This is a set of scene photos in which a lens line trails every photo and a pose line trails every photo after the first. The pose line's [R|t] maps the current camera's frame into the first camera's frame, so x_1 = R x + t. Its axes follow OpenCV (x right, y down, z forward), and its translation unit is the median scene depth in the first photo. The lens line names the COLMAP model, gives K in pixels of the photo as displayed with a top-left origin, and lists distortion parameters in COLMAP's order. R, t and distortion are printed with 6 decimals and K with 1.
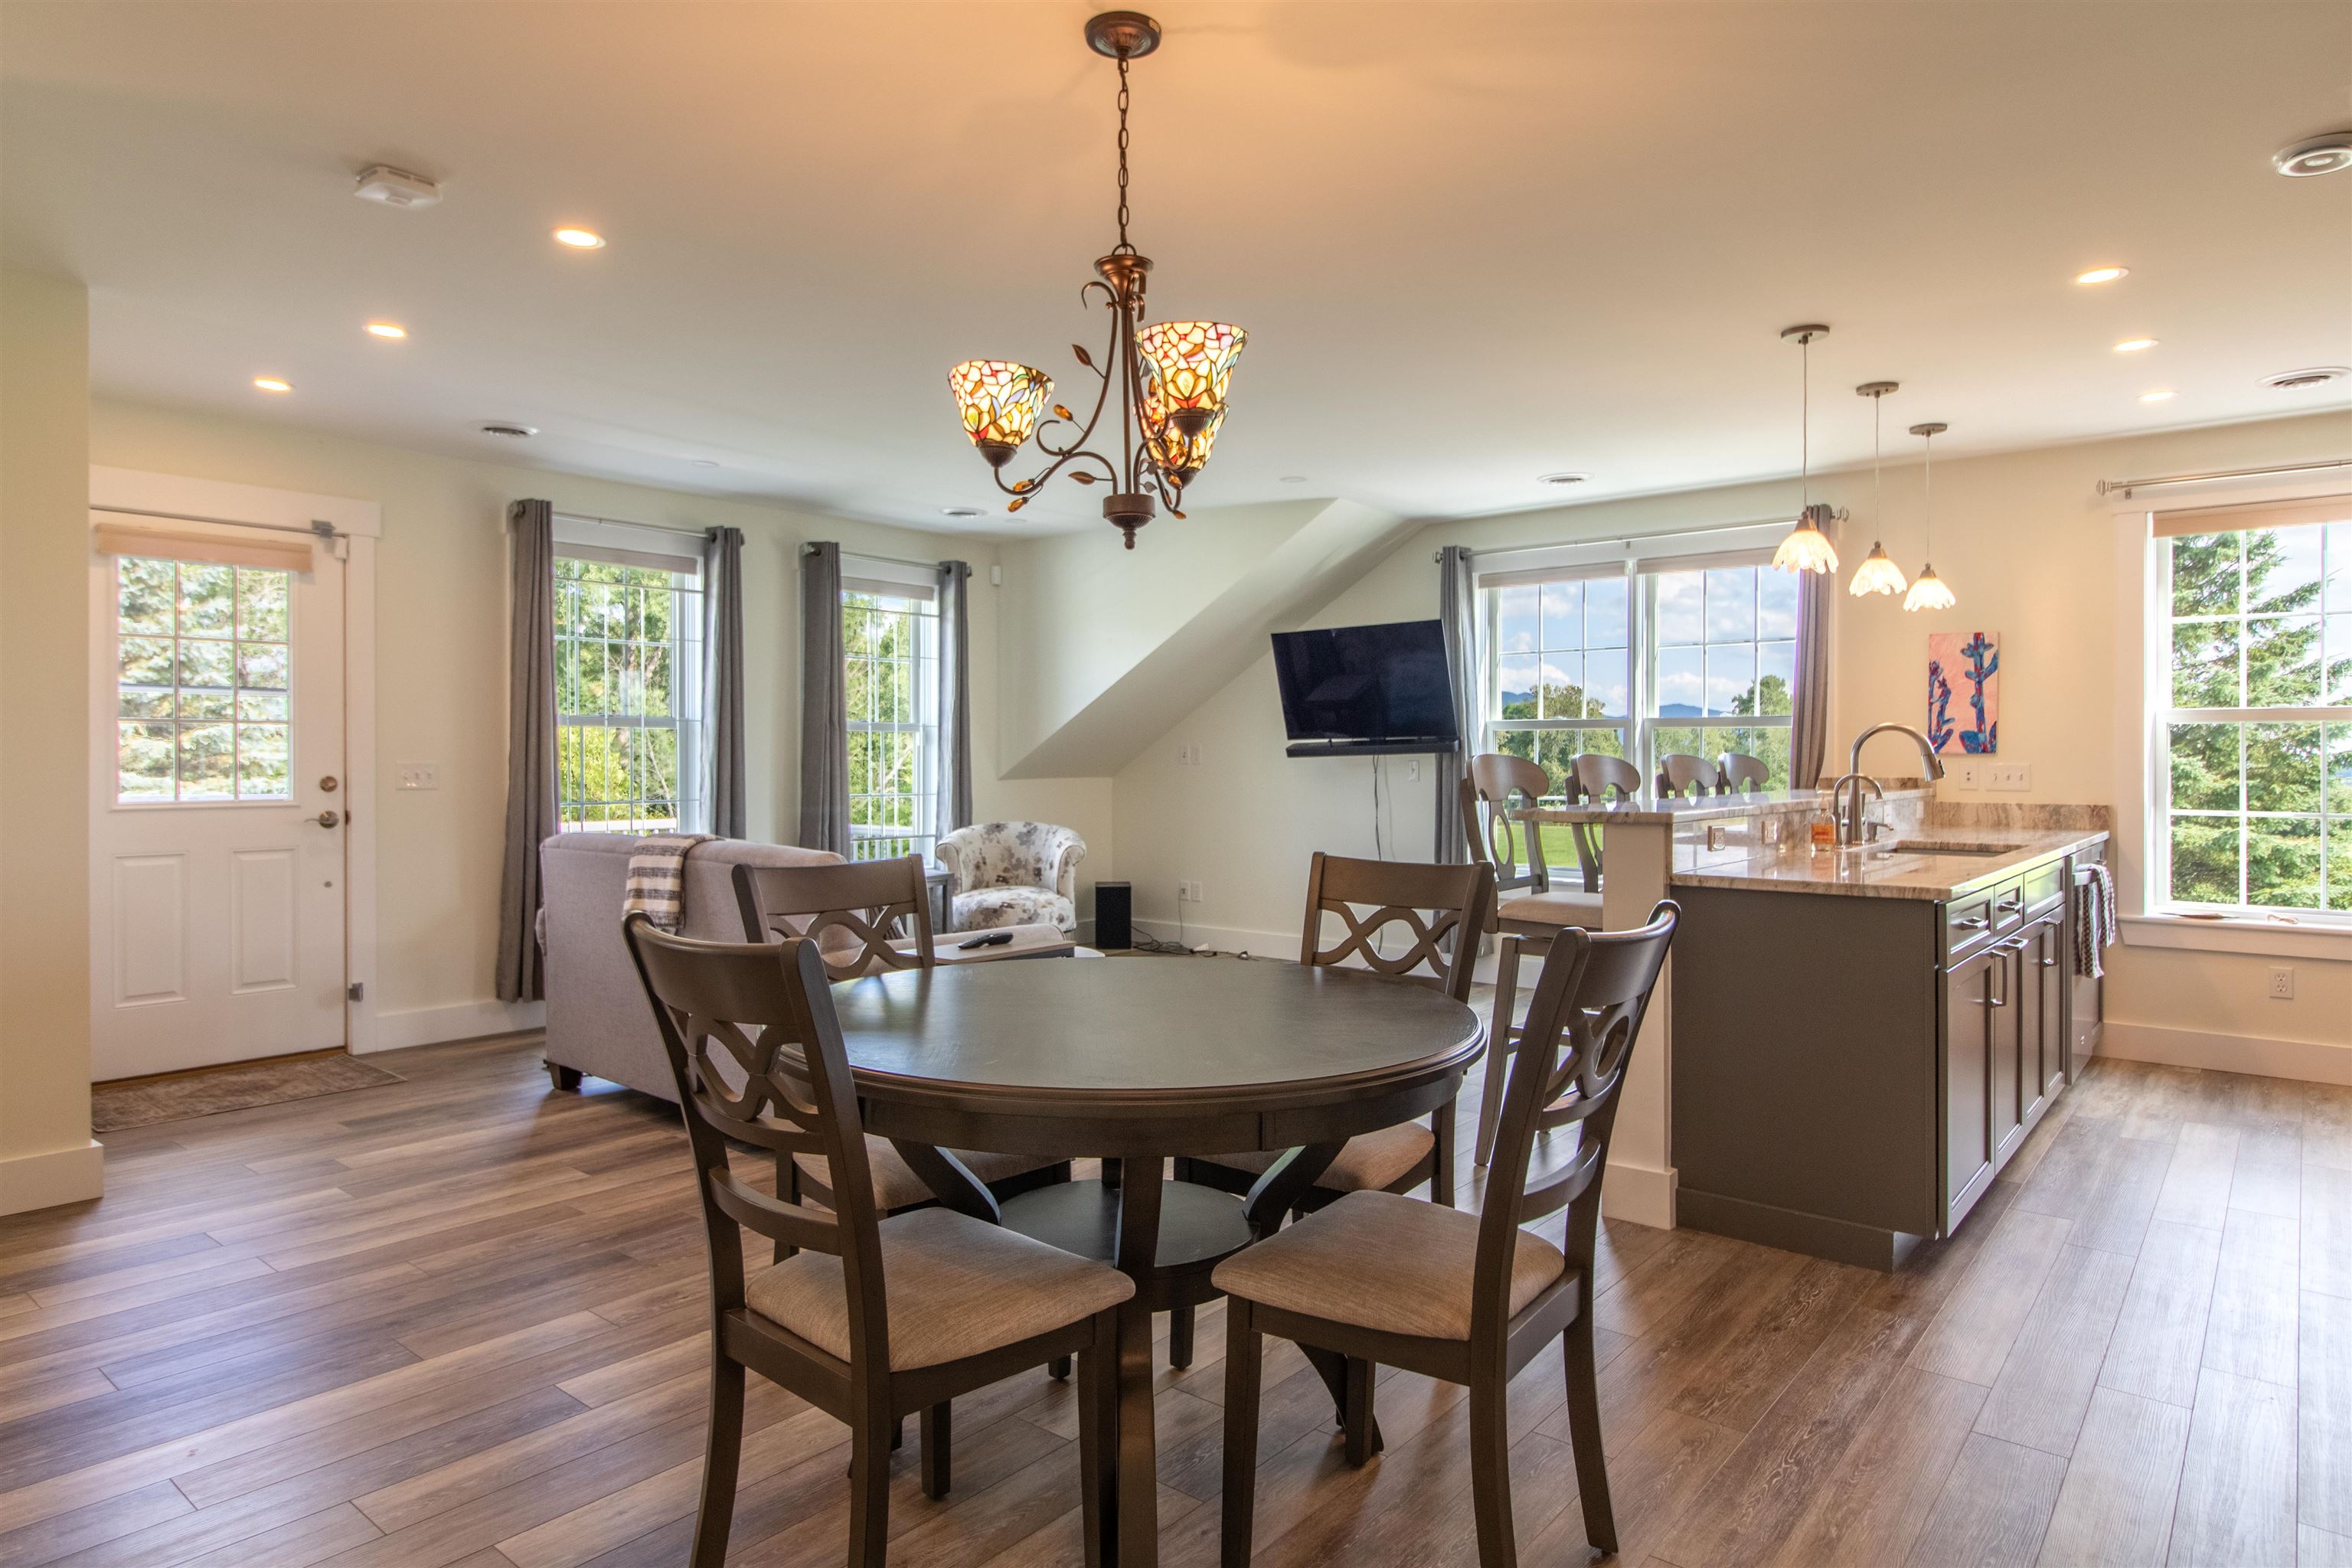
lens RADIAL K [[1358.9, 0, 1176.5], [0, 1358.9, 770.0], [0, 0, 1]] dist [-0.004007, -0.001019]
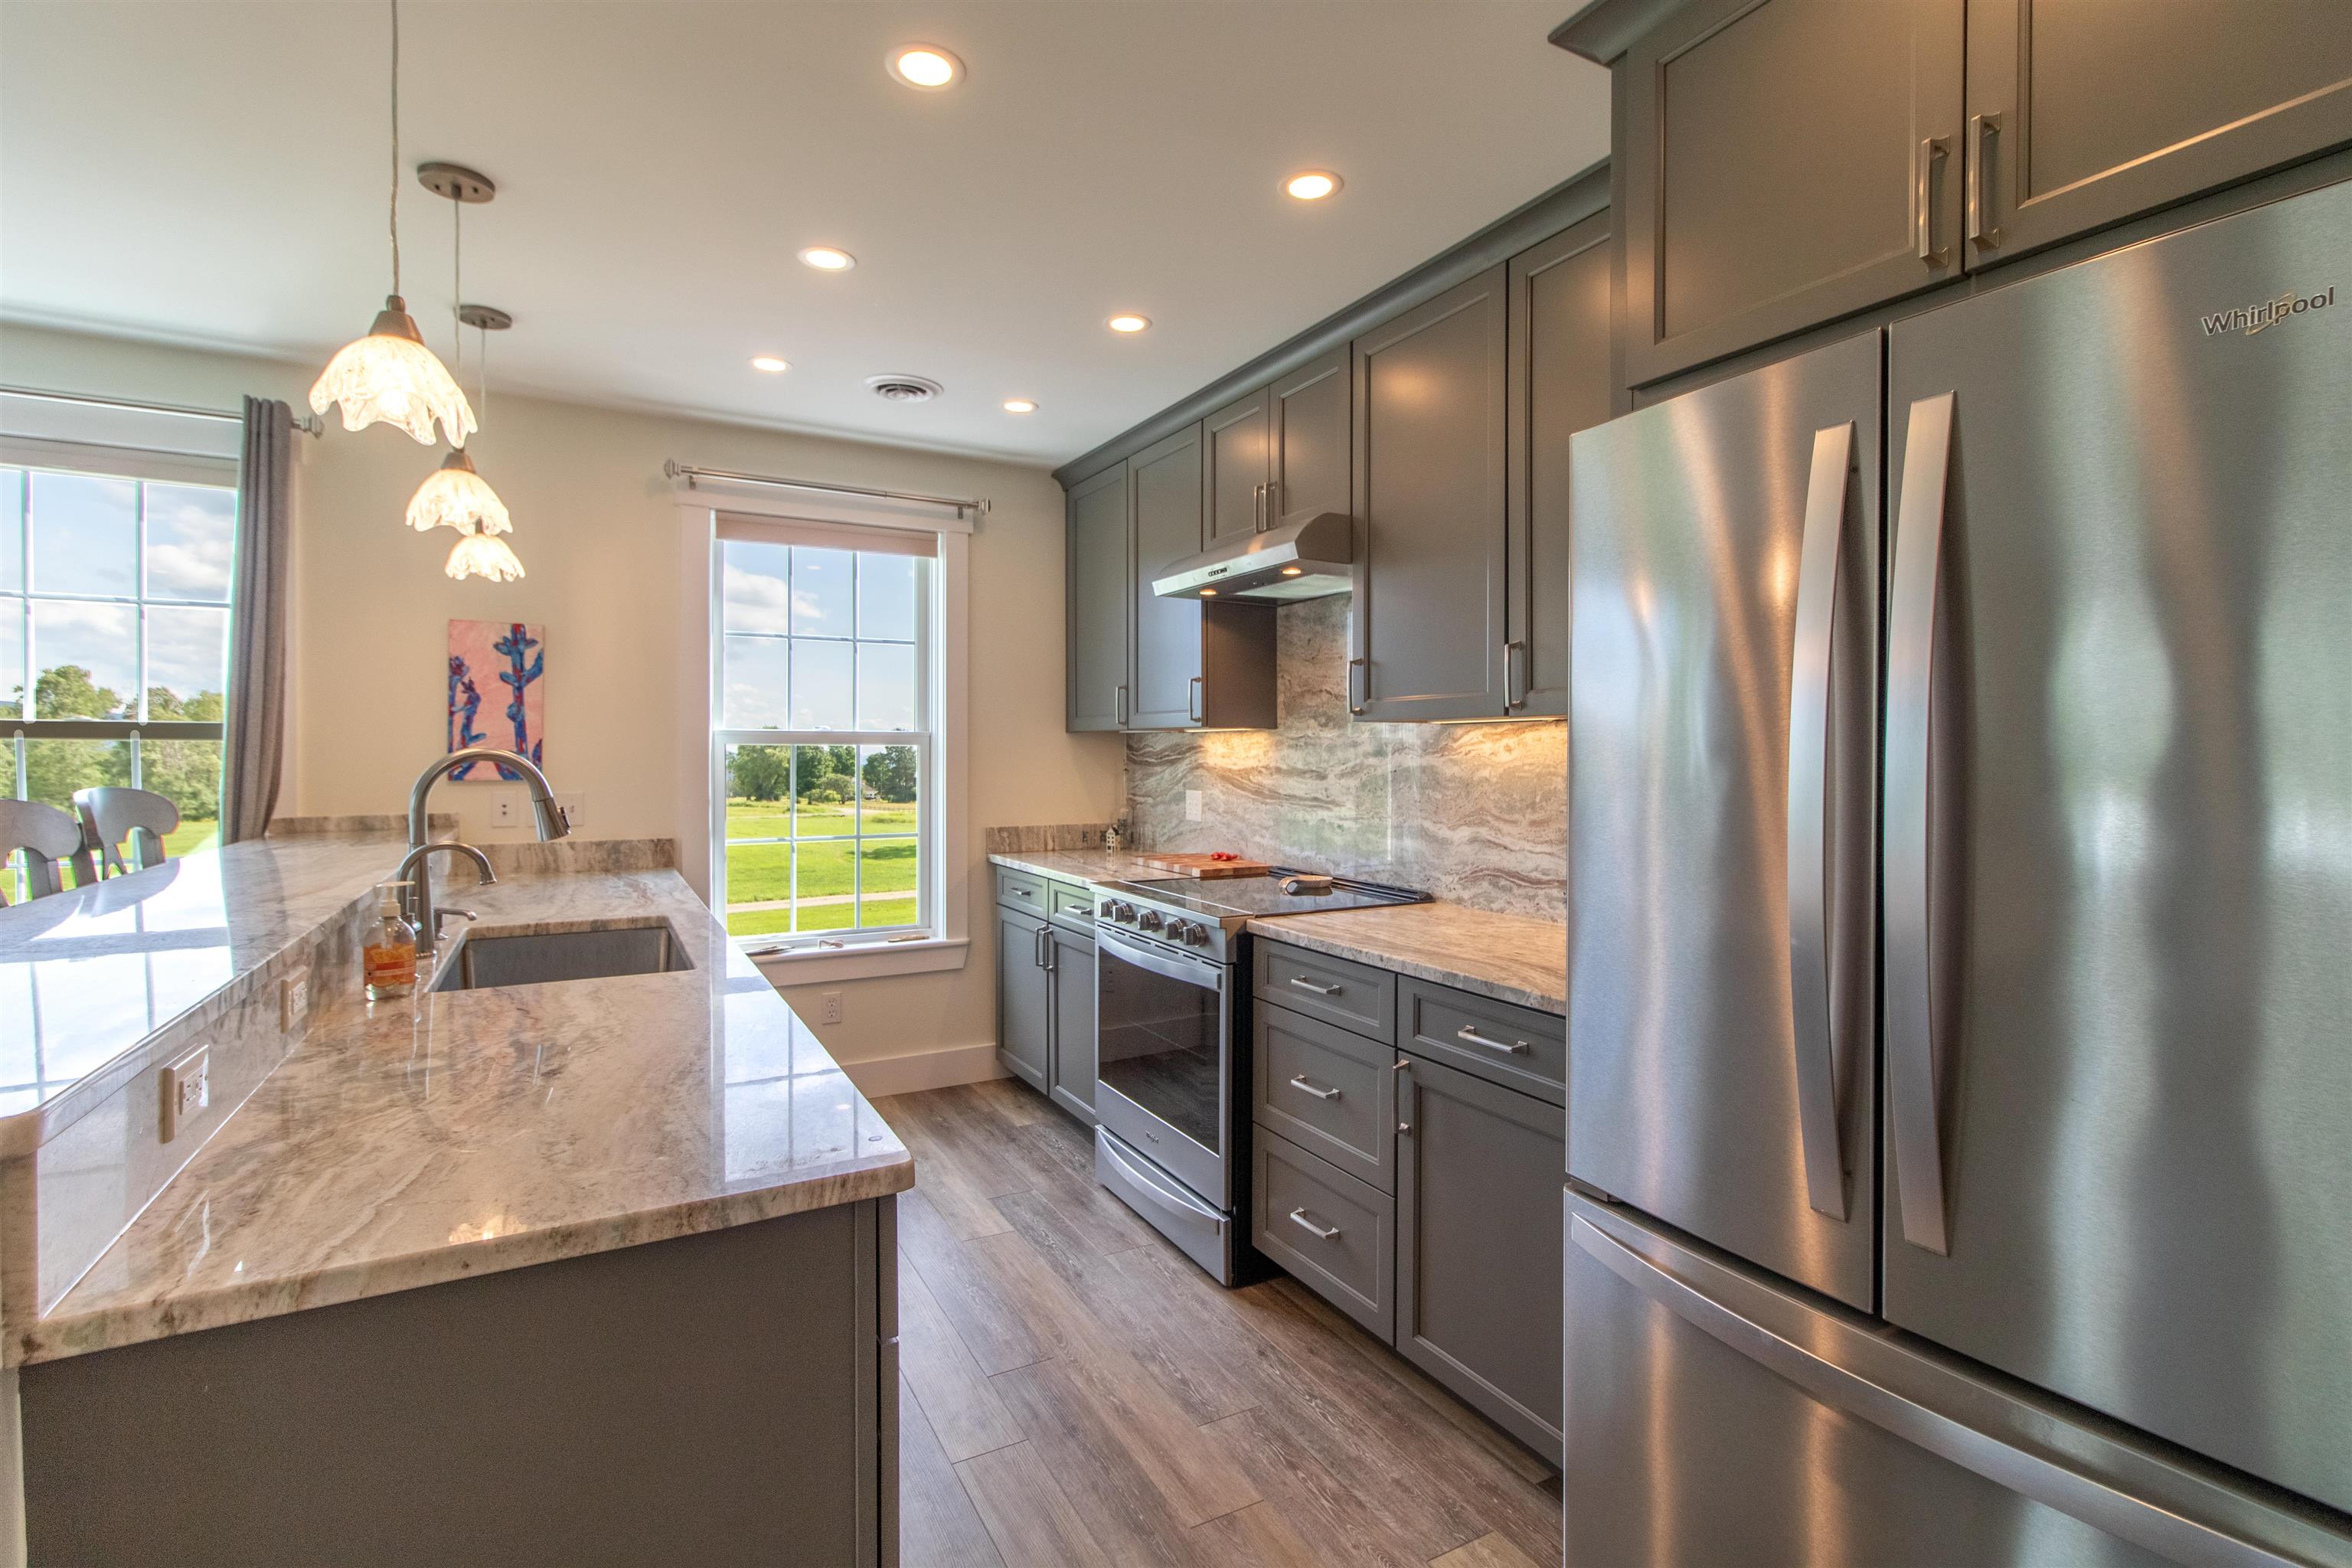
lens RADIAL K [[1084.8, 0, 1177.8], [0, 1084.8, 761.1], [0, 0, 1]] dist [0.002148, 0.001243]
pose [[0.356495, -0.006508, 0.934275, 0.146936], [0.007217, 0.999965, 0.004212, -0.023015], [-0.934269, 0.005241, 0.356529, 0.428642]]
